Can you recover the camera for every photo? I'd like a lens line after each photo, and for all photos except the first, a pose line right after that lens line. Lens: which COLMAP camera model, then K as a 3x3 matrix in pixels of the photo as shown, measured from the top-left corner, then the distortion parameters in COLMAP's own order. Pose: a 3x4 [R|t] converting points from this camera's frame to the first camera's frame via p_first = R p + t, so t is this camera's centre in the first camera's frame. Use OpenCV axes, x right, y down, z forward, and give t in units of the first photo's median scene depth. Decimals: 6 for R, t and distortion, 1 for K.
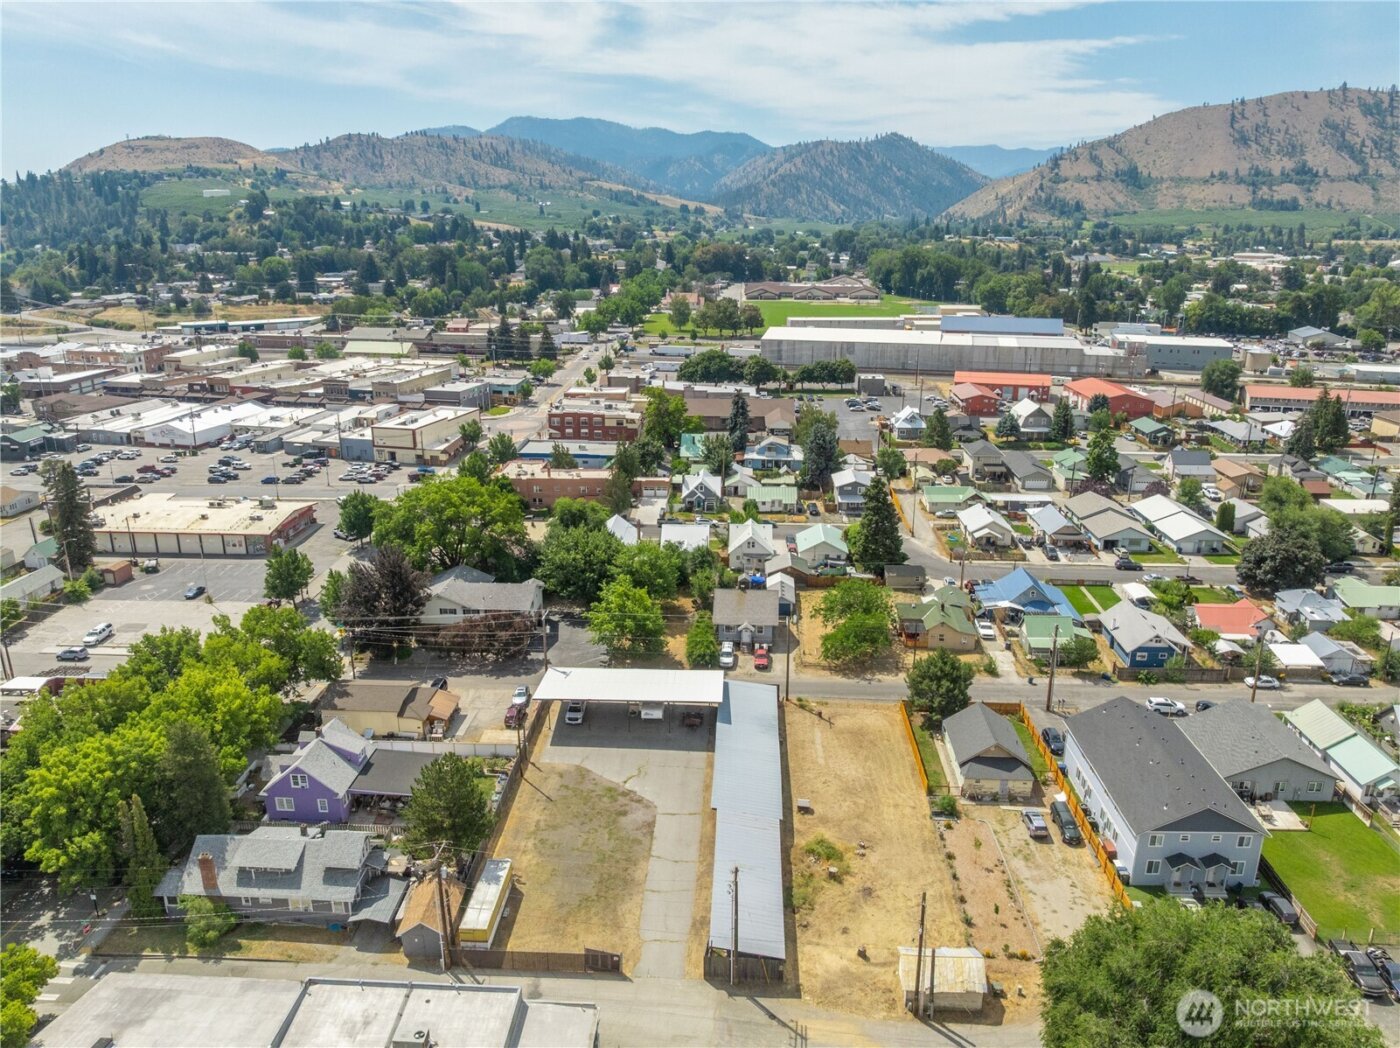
lens RADIAL K [[987.5, 0, 701.6], [0, 987.5, 525.8], [0, 0, 1]] dist [-0.040395, 0.004658]
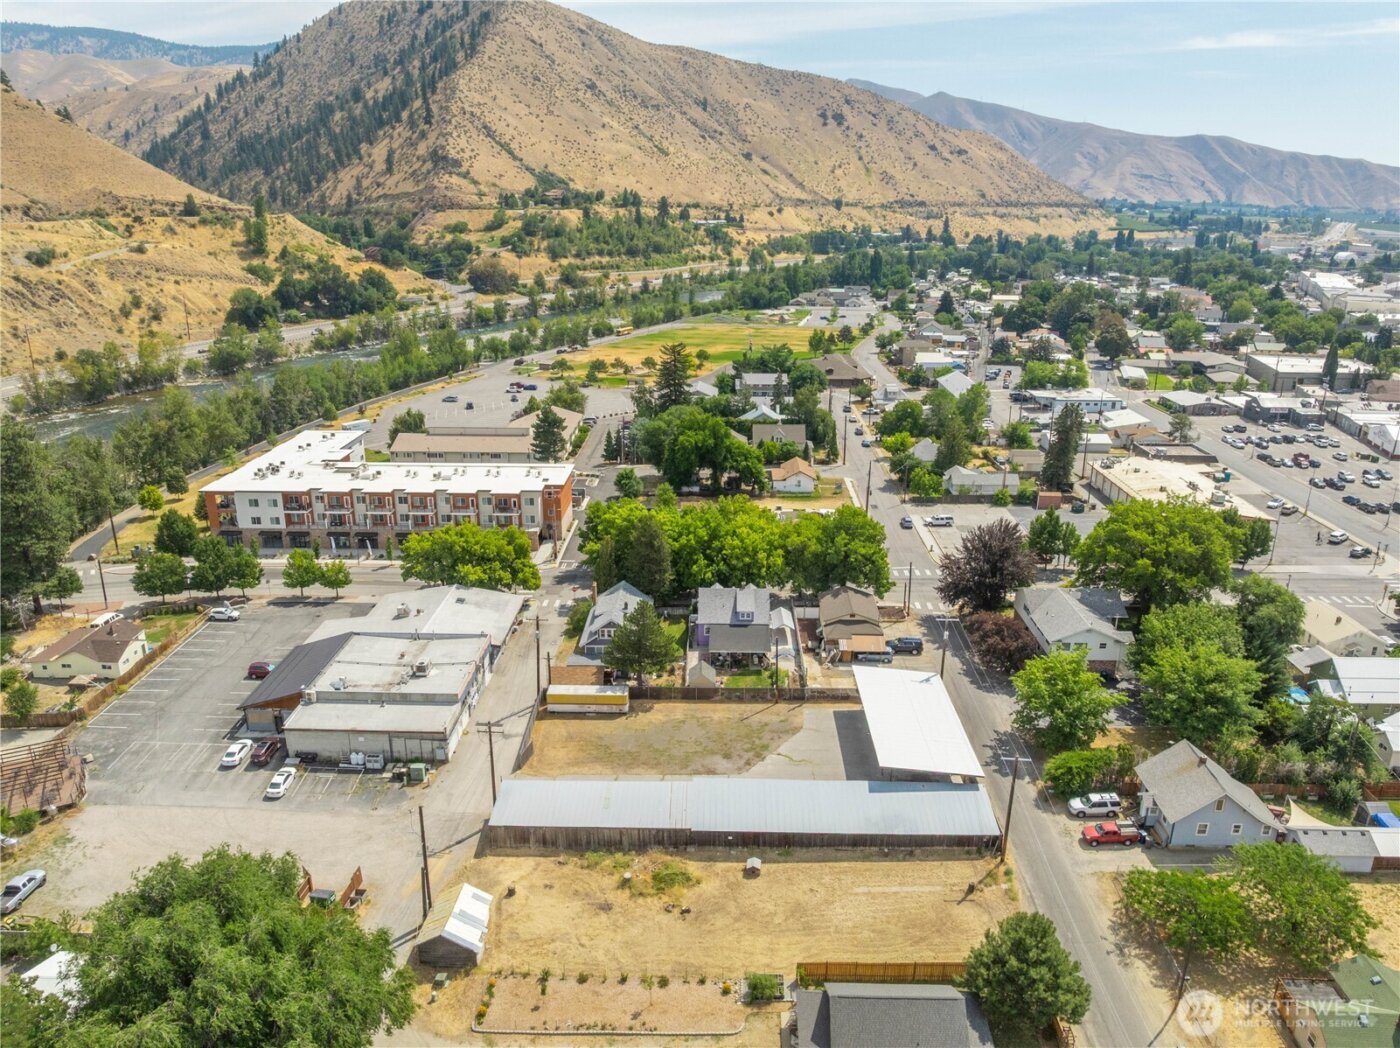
lens RADIAL K [[987.5, 0, 701.6], [0, 987.5, 525.8], [0, 0, 1]] dist [-0.040395, 0.004658]
pose [[0.021452, 0.316937, -0.948204, 0.361199], [-0.300993, 0.906467, 0.296177, -0.102648], [0.953385, 0.279049, 0.114842, 0.332361]]
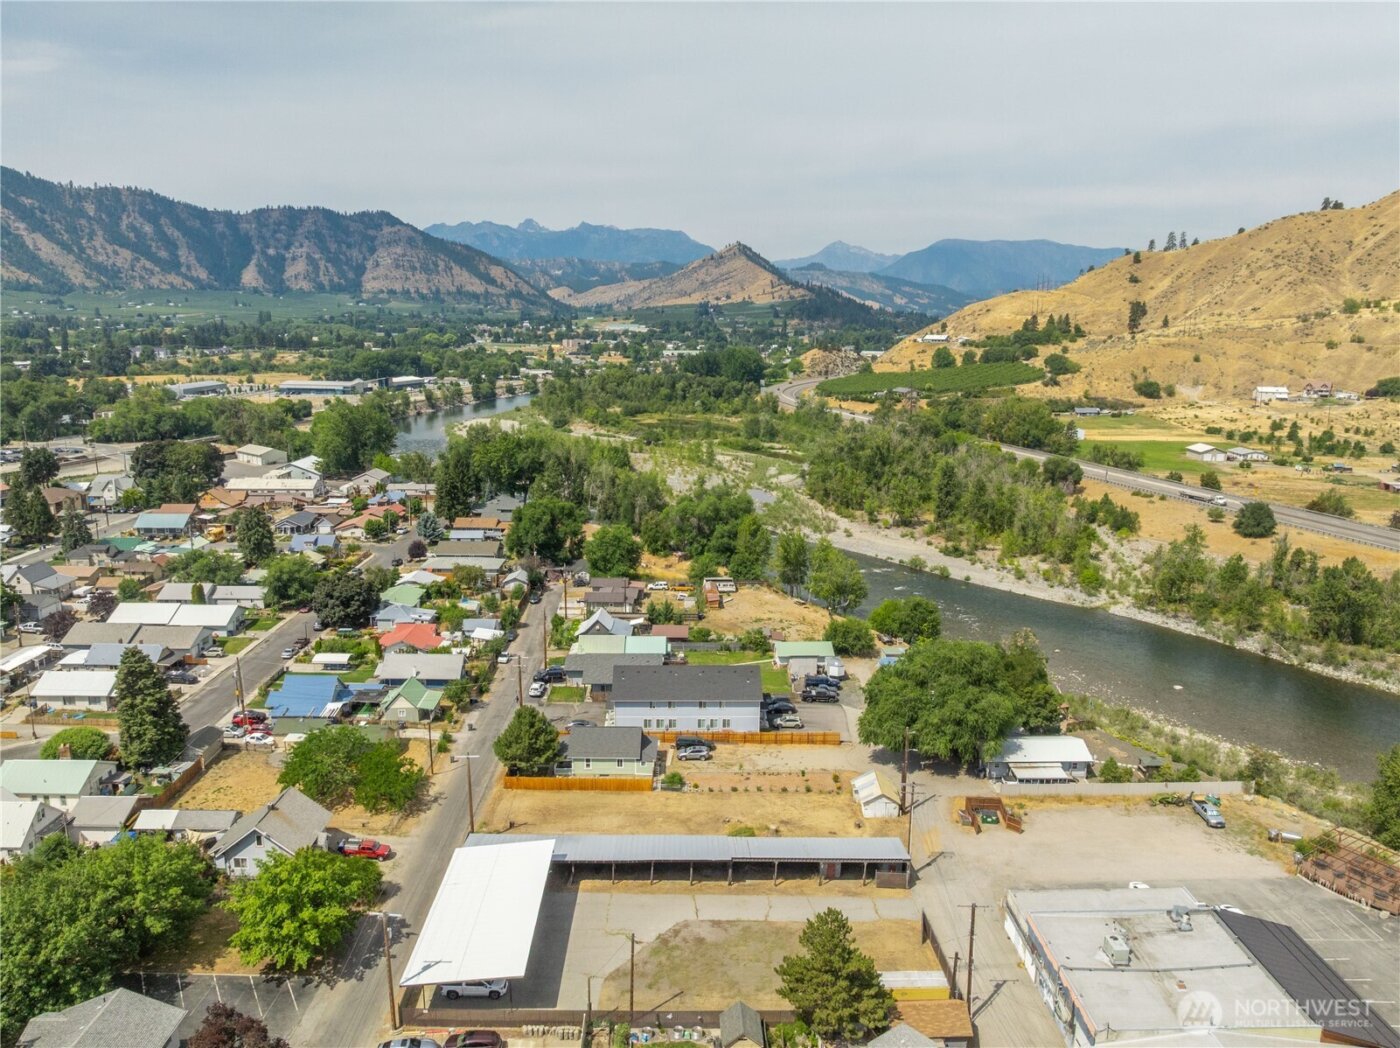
lens RADIAL K [[987.5, 0, 701.6], [0, 987.5, 525.8], [0, 0, 1]] dist [-0.040395, 0.004658]
pose [[-0.065754, -0.202699, 0.977031, -0.388185], [0.287411, 0.933806, 0.213074, -0.116764], [-0.955548, 0.294820, -0.003143, 0.376485]]
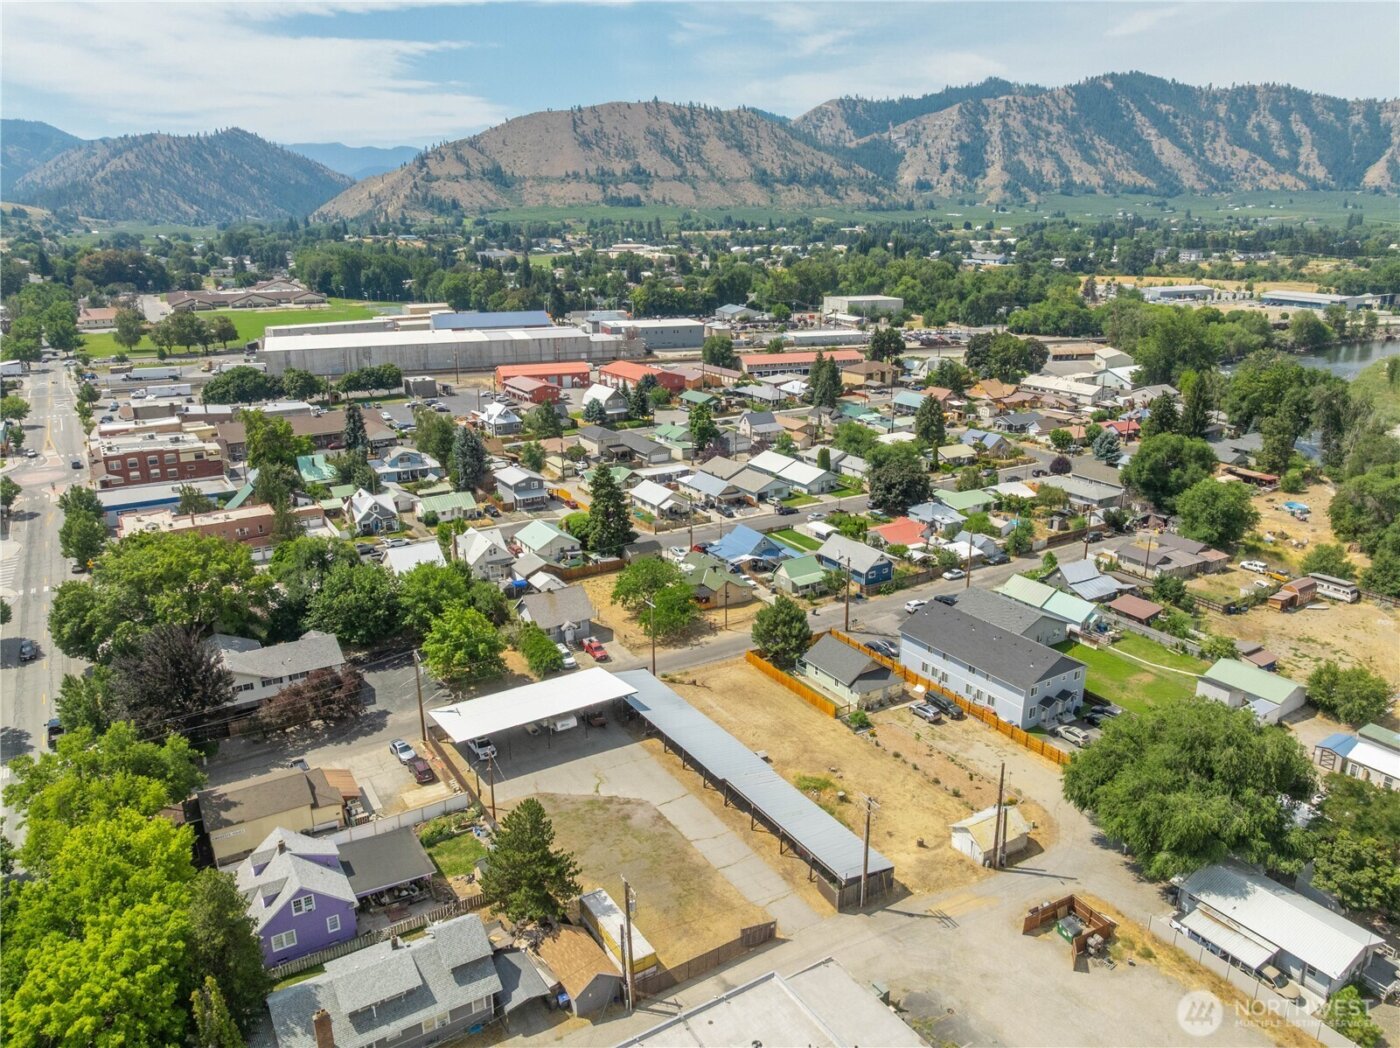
lens RADIAL K [[987.5, 0, 701.6], [0, 987.5, 525.8], [0, 0, 1]] dist [-0.040395, 0.004658]
pose [[0.819941, -0.171181, 0.546254, -0.216459], [0.170458, 0.983966, 0.052486, -0.015353], [-0.546480, 0.050078, 0.835973, 0.048787]]
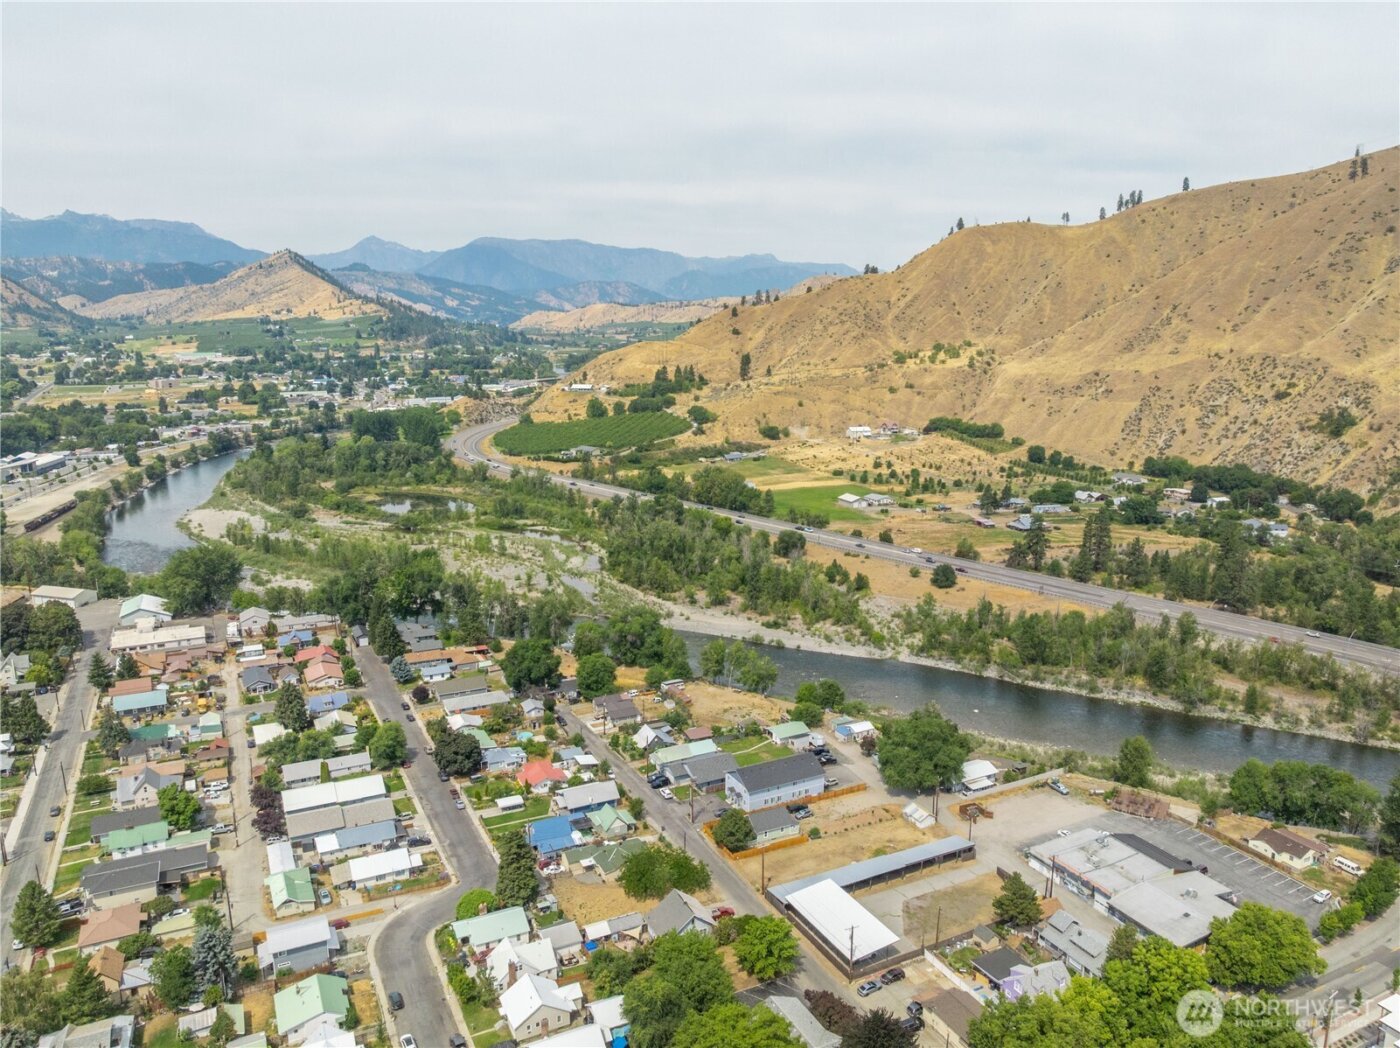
lens RADIAL K [[987.5, 0, 701.6], [0, 987.5, 525.8], [0, 0, 1]] dist [-0.040395, 0.004658]
pose [[-0.494435, -0.180012, 0.850370, -0.574117], [0.255712, 0.904904, 0.340236, -0.480275], [-0.830750, 0.385674, -0.401385, 0.777702]]
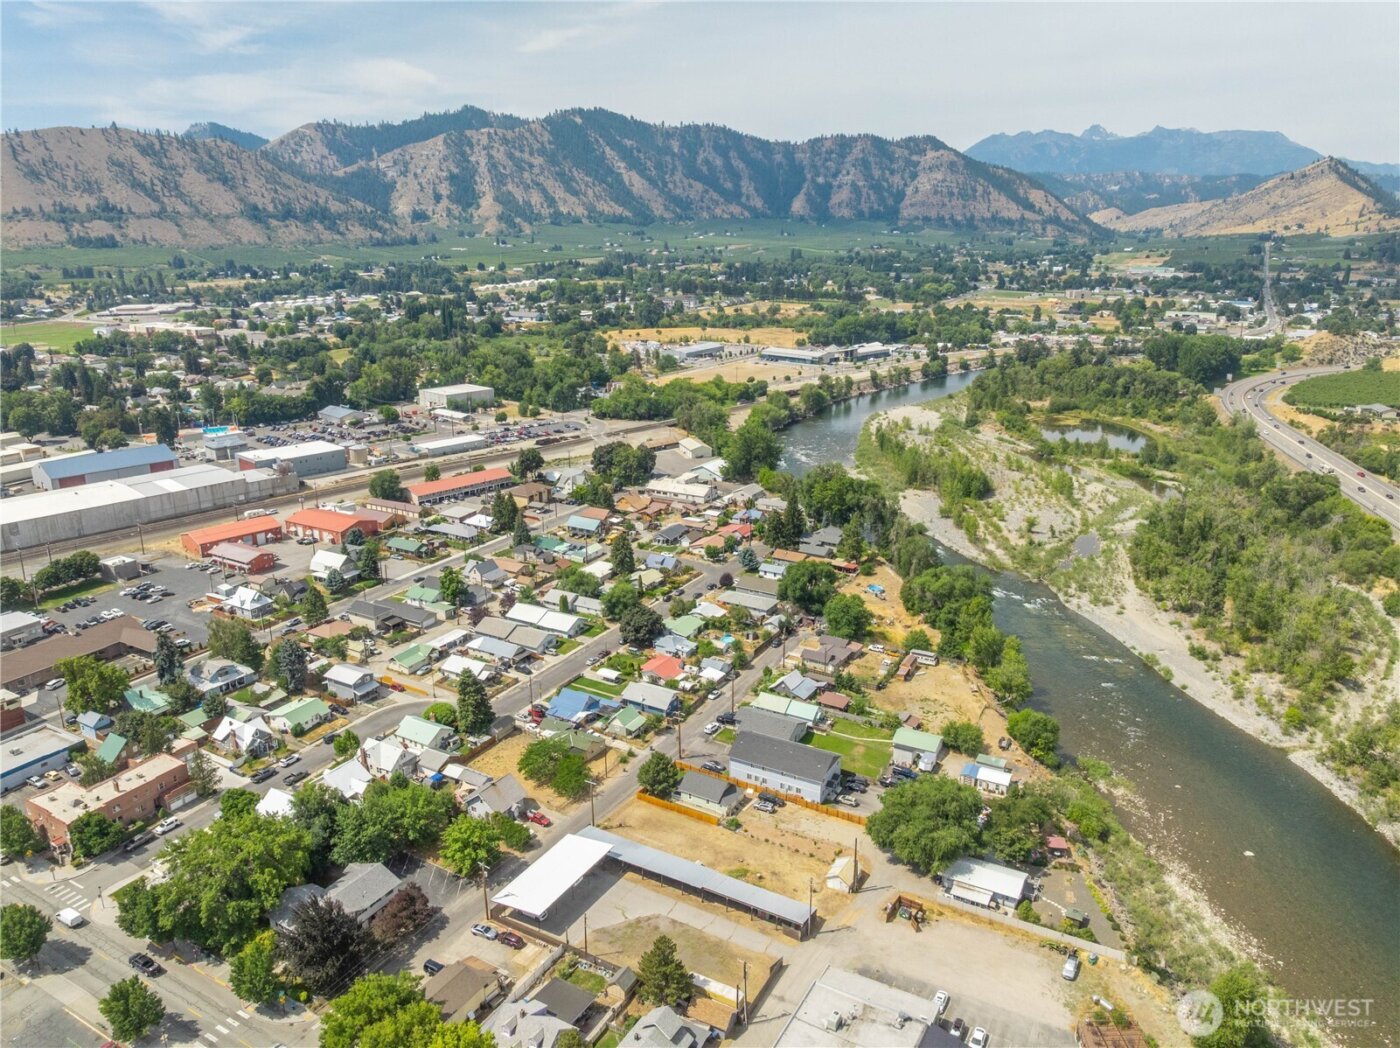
lens RADIAL K [[987.1, 0, 700.0], [0, 987.1, 524.0], [0, 0, 1]] dist [-0.032316, -0.003205]
pose [[0.449837, -0.255063, 0.855915, -0.542563], [0.263084, 0.953673, 0.145928, -0.242031], [-0.853483, 0.159534, 0.496100, 0.008037]]
